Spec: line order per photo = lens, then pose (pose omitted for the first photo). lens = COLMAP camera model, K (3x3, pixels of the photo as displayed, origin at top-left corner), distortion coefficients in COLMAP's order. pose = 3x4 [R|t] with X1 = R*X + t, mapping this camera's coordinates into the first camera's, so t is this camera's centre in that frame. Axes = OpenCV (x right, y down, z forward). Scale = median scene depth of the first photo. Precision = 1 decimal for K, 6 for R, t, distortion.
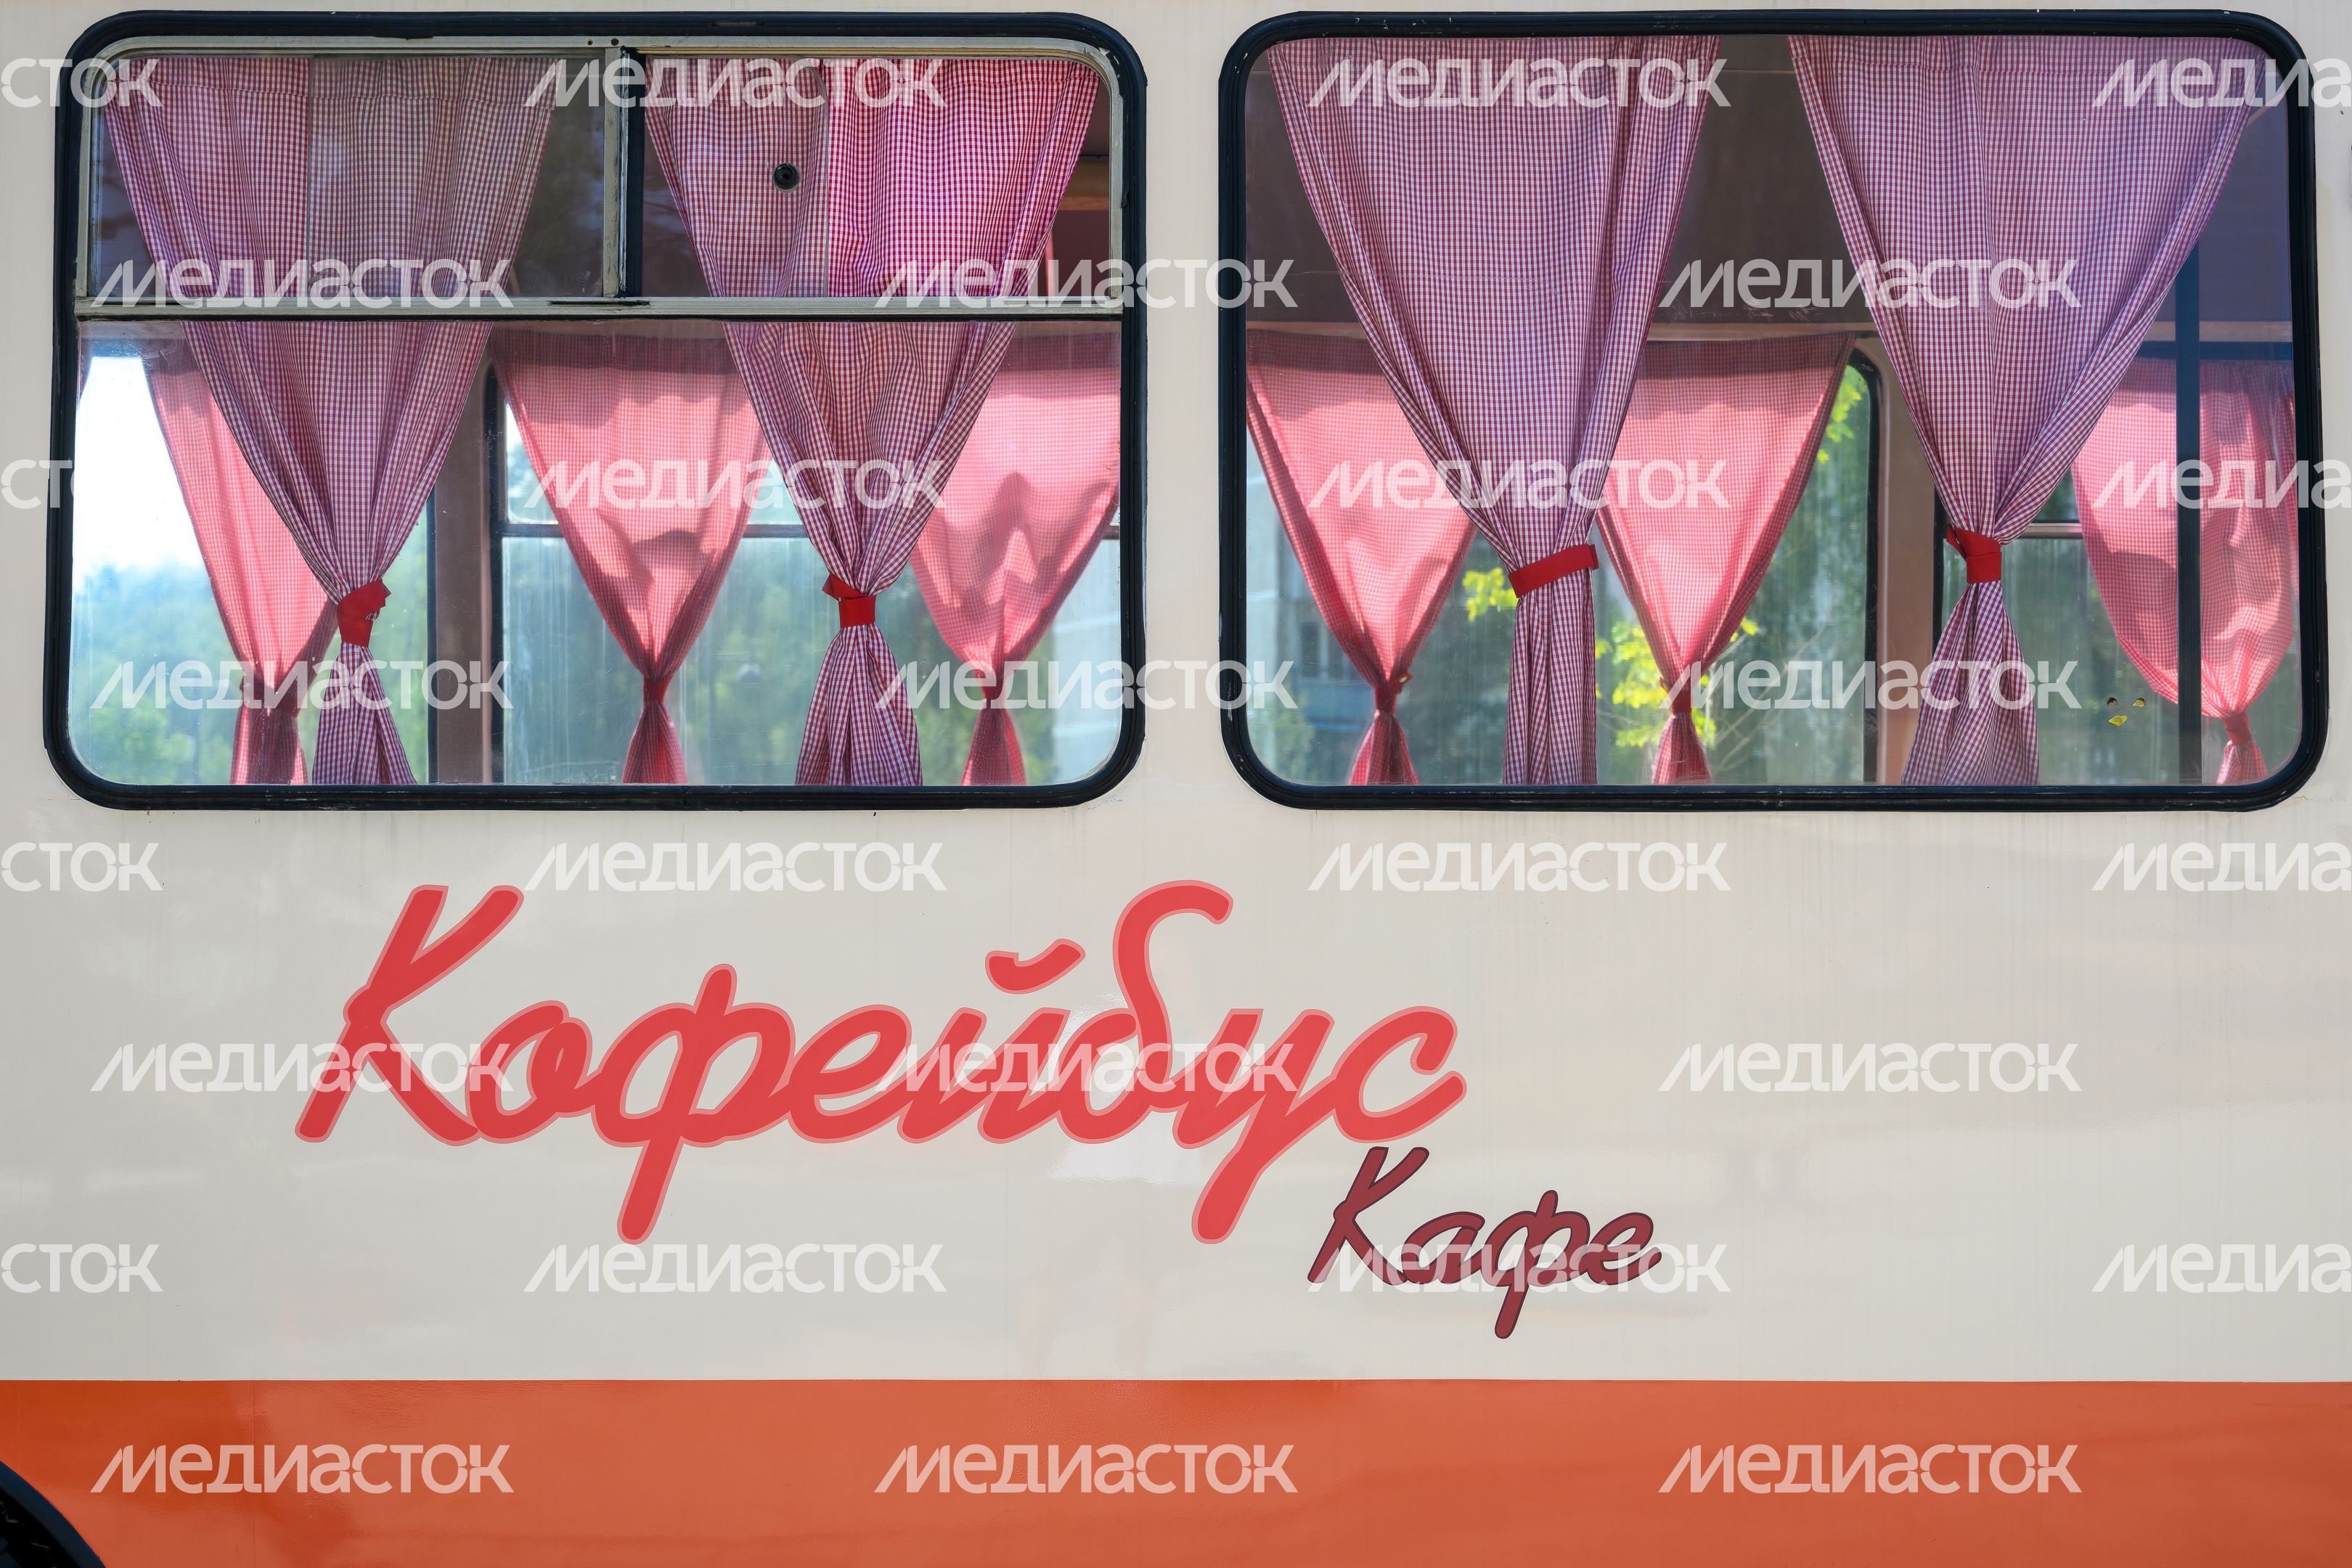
lens RADIAL K [[3046.5, 0, 1178.0], [0, 3046.5, 786.2], [0, 0, 1]] dist [-0.001780, 0.000000]
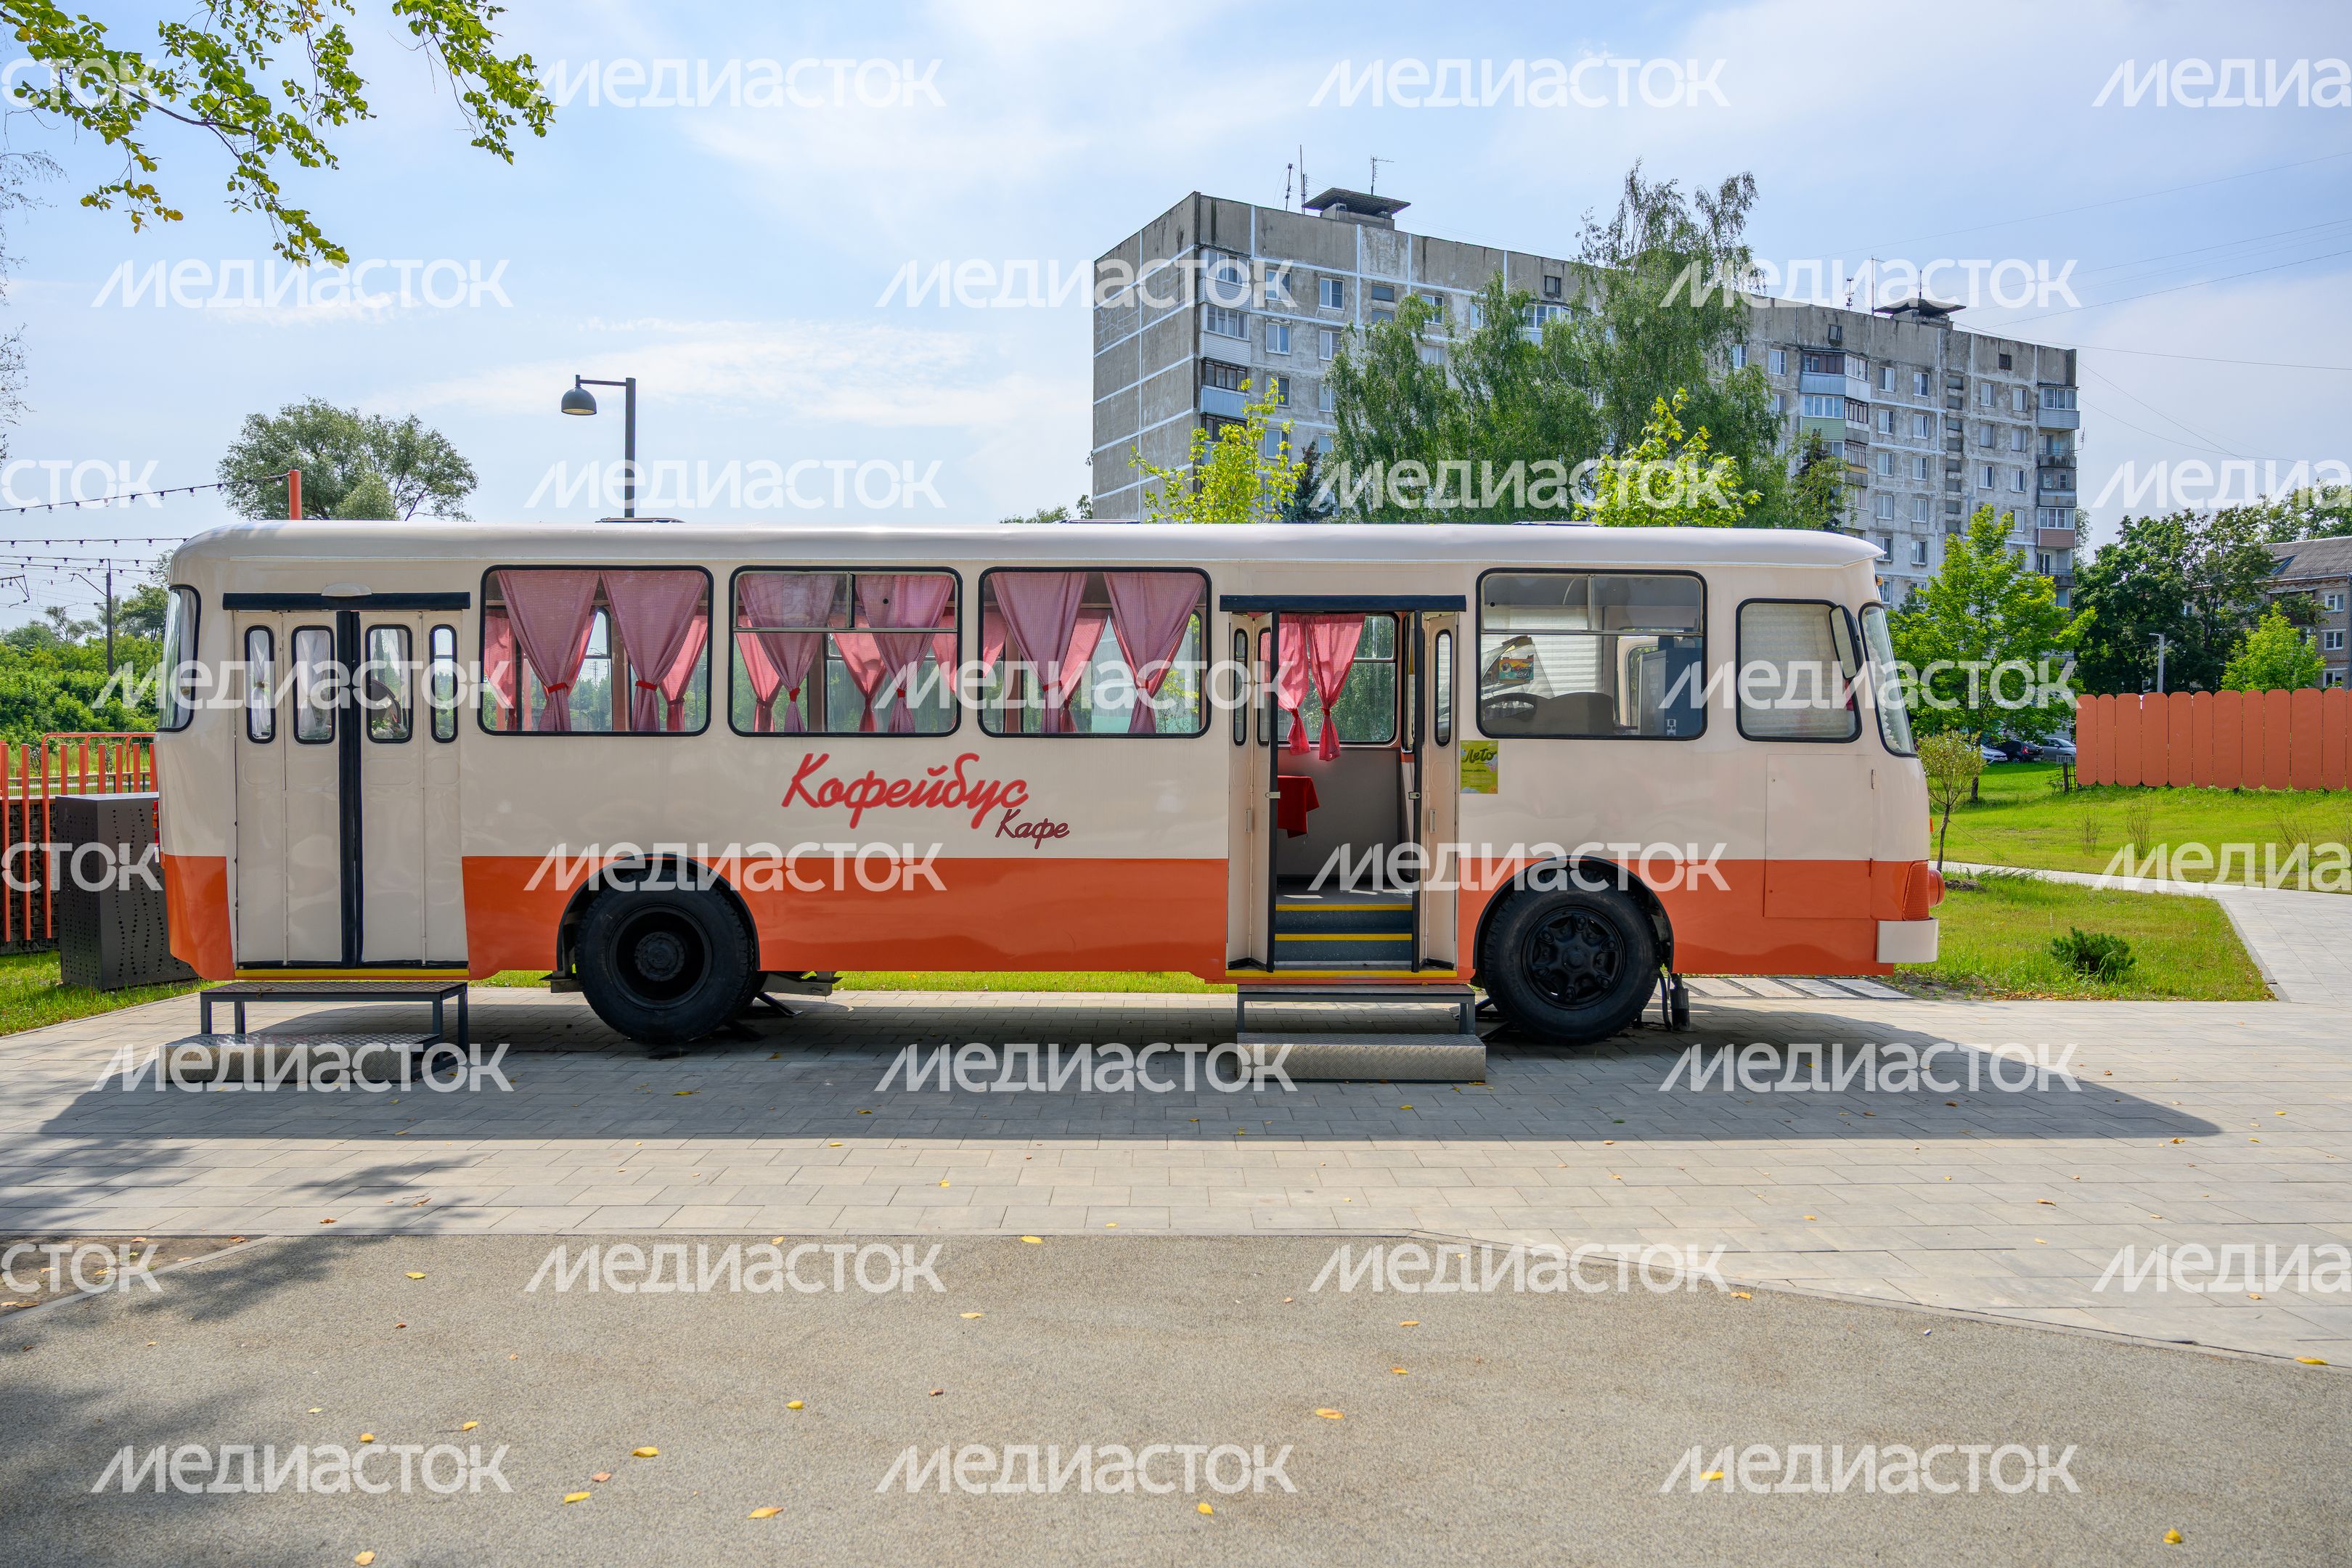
lens RADIAL K [[1554.9, 0, 1178.6], [0, 1554.9, 780.3], [0, 0, 1]] dist [-0.001618, 0.002797]
pose [[0.999988, 0.003617, 0.003448, 0.319248], [-0.003729, 0.999445, 0.033116, -0.007341], [-0.003327, -0.033129, 0.999446, -1.416362]]
